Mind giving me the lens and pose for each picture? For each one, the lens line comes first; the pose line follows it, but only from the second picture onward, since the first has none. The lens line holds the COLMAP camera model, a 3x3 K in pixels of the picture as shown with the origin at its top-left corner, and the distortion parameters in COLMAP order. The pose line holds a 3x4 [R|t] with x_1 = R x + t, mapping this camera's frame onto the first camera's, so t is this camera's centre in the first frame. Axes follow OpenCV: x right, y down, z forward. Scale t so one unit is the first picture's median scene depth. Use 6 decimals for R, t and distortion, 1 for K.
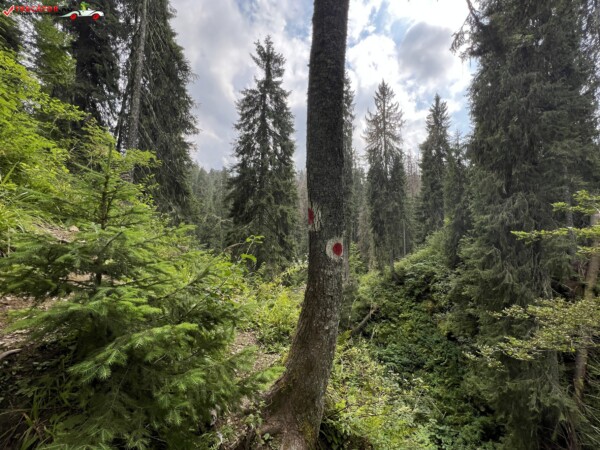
lens RADIAL K [[239.5, 0, 301.1], [0, 239.5, 226.8], [0, 0, 1]] dist [-0.013508, 0.000714]
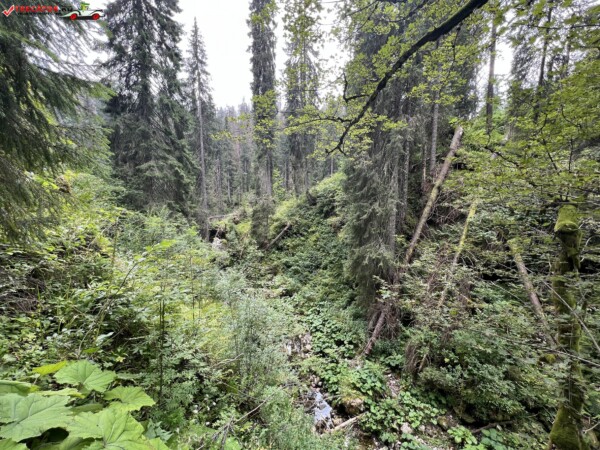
lens RADIAL K [[239.5, 0, 300.2], [0, 239.5, 226.9], [0, 0, 1]] dist [-0.013508, 0.000714]
pose [[0.976030, -0.027560, 0.215884, 0.133314], [-0.021885, 0.974493, 0.223349, 0.109587], [-0.216533, -0.222720, 0.950531, -0.047040]]
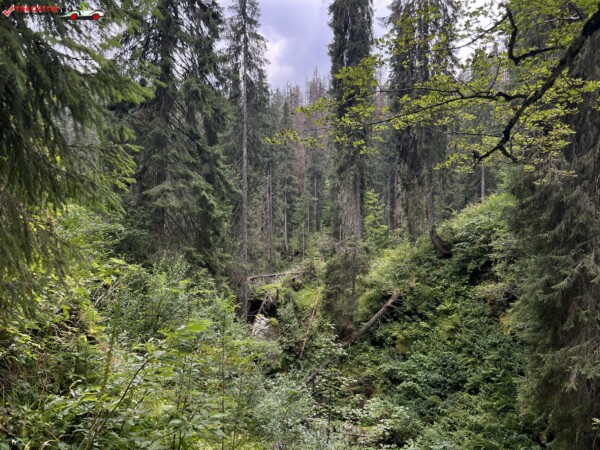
lens RADIAL K [[452.9, 0, 297.8], [0, 452.9, 223.4], [0, 0, 1]] dist [0.027730, -0.036826]
pose [[0.999315, 0.002318, -0.036939, 0.128772], [0.000111, 0.997845, 0.065616, 0.107764], [0.037012, -0.065575, 0.997161, -0.048731]]
